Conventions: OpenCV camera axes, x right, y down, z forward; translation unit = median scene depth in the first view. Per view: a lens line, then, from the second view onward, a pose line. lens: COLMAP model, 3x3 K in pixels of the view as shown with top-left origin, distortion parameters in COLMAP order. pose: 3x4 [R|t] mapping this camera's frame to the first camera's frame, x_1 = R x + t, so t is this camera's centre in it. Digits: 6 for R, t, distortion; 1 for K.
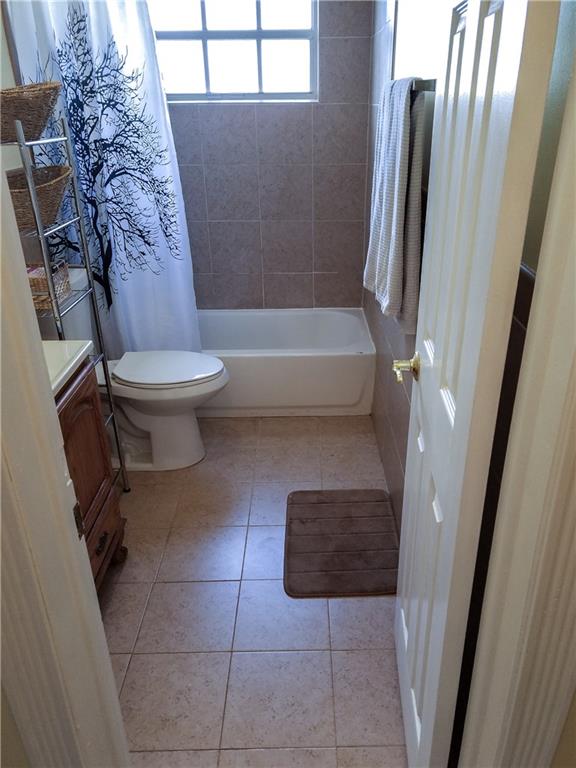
lens RADIAL K [[584.3, 0, 290.7], [0, 584.3, 383.0], [0, 0, 1]] dist [-0.001045, 0.002464]
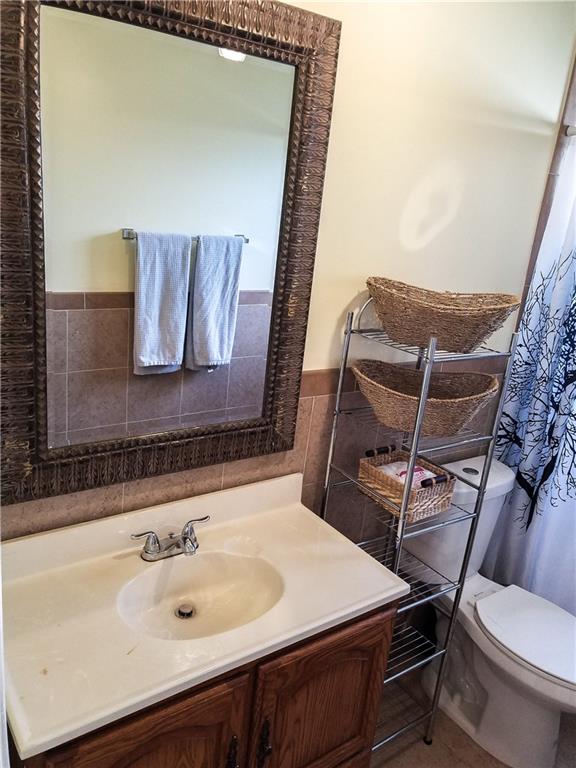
lens RADIAL K [[584.3, 0, 287.4], [0, 584.3, 384.7], [0, 0, 1]] dist [-0.001045, 0.002464]
pose [[0.569354, 0.309783, -0.761492, 0.072232], [-0.449805, 0.892723, 0.026858, -0.185637], [0.688122, 0.327231, 0.647617, 0.169873]]
